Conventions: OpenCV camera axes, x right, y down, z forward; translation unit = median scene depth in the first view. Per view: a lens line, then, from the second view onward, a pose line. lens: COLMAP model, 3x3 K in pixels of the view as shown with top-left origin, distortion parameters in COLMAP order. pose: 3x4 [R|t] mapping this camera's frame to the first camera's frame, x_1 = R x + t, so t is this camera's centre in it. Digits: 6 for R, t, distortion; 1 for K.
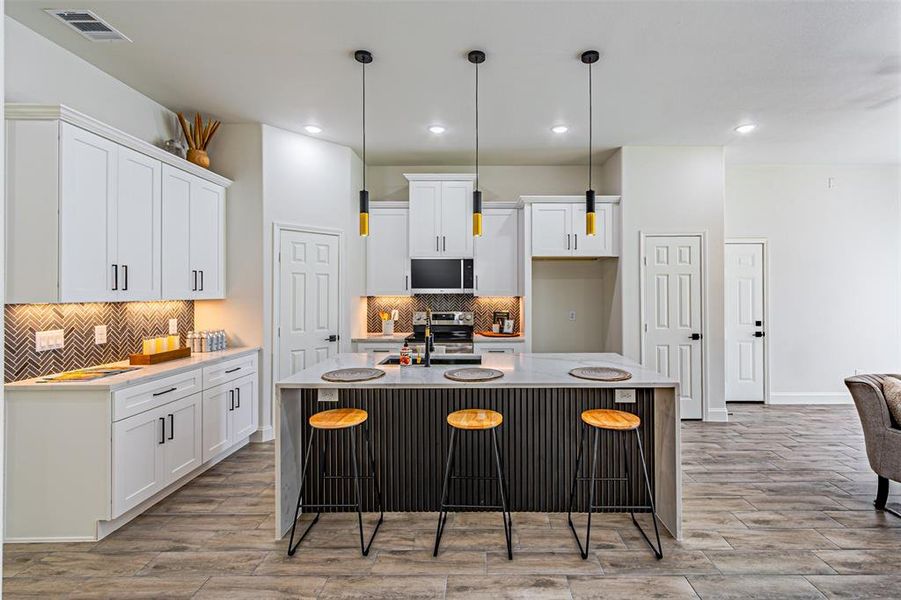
lens RADIAL K [[408.5, 0, 475.1], [0, 408.5, 296.5], [0, 0, 1]] dist [0.000170, 0.000007]
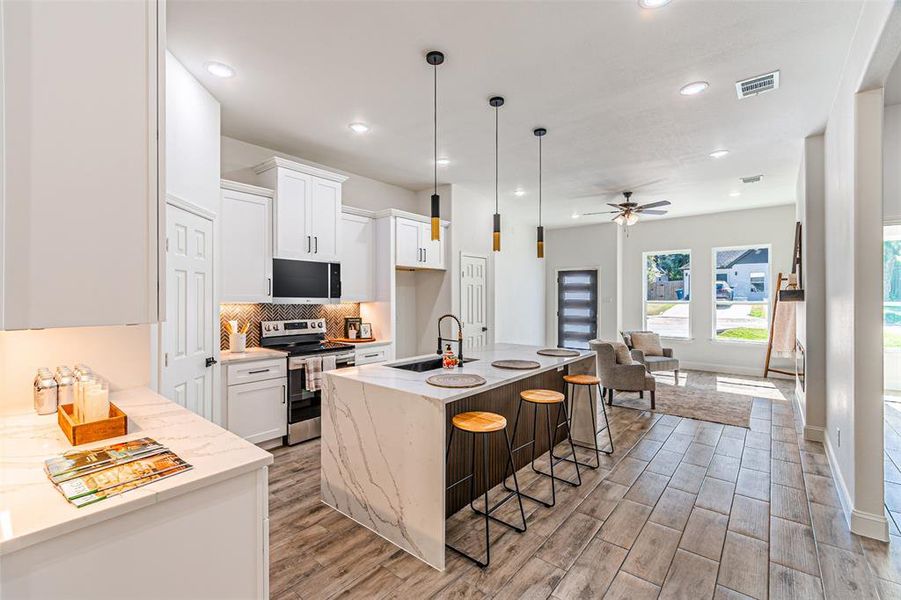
lens RADIAL K [[393.2, 0, 448.3], [0, 393.2, 302.4], [0, 0, 1]] dist [0.001662, 0.000343]
pose [[0.640954, -0.008330, 0.767534, -0.588091], [0.006978, 0.999963, 0.005024, -0.003452], [-0.767547, 0.002136, 0.640989, 0.219961]]
